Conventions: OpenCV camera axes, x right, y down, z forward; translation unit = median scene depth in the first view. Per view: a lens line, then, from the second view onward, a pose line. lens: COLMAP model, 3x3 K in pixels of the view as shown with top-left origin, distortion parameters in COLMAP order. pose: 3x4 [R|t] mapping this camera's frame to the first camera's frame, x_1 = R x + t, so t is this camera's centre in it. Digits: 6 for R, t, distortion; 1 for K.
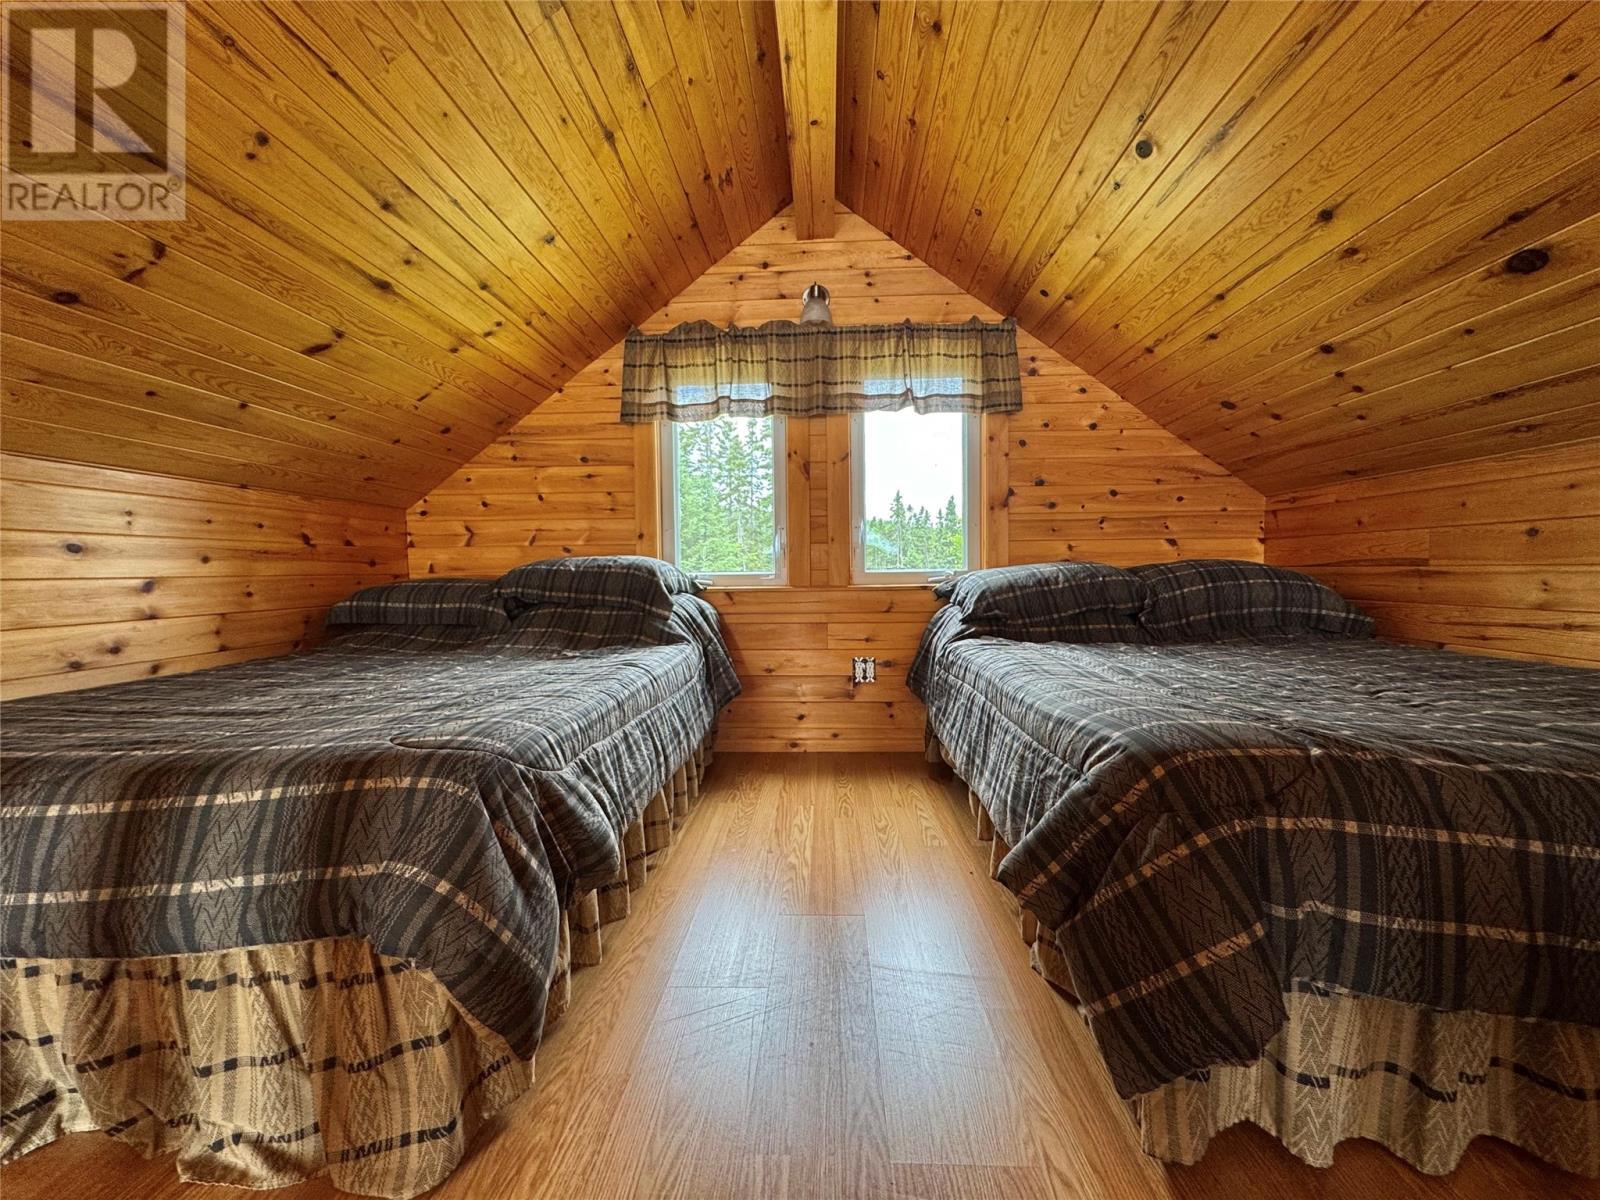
lens RADIAL K [[644.9, 0, 801.1], [0, 644.9, 597.9], [0, 0, 1]] dist [-0.002521, 0.000186]
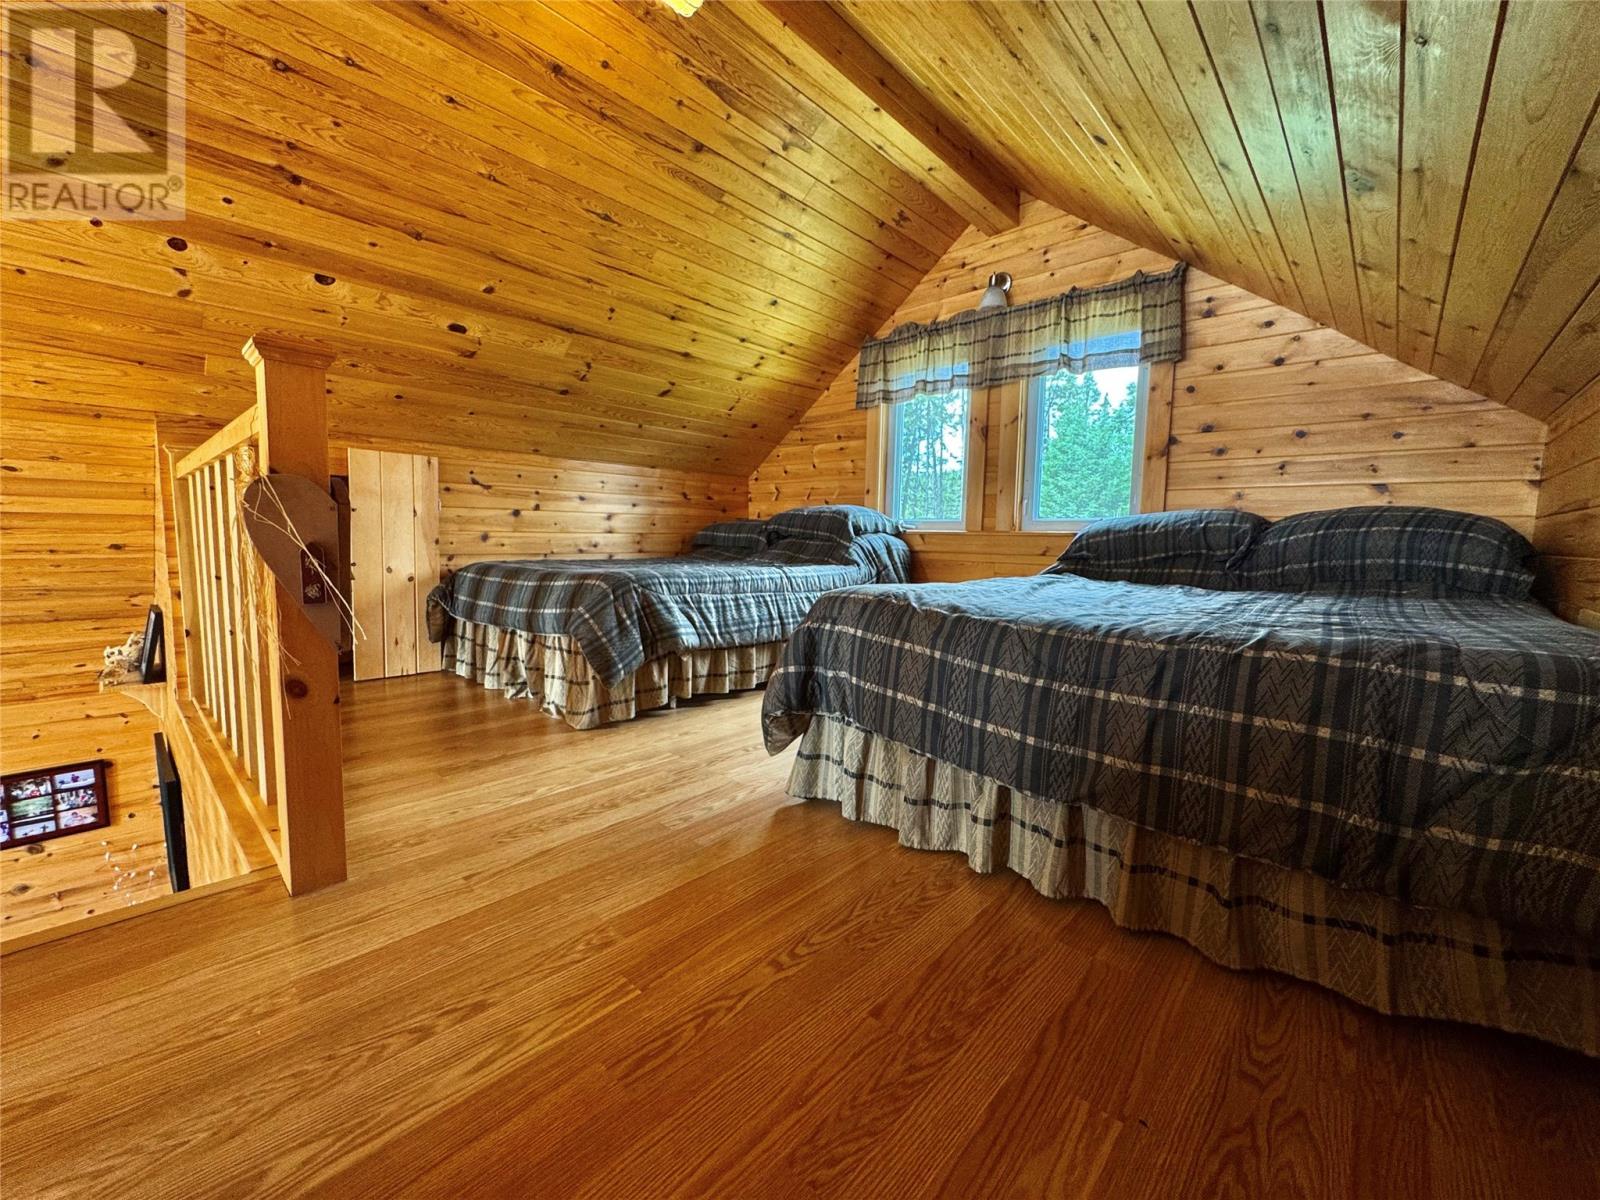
lens RADIAL K [[644.9, 0, 793.6], [0, 644.9, 597.9], [0, 0, 1]] dist [-0.002521, 0.000186]
pose [[0.762069, 0.088653, -0.641398, 0.578366], [-0.054532, 0.995851, 0.072853, 0.040851], [0.645195, -0.020542, 0.763742, -0.159286]]
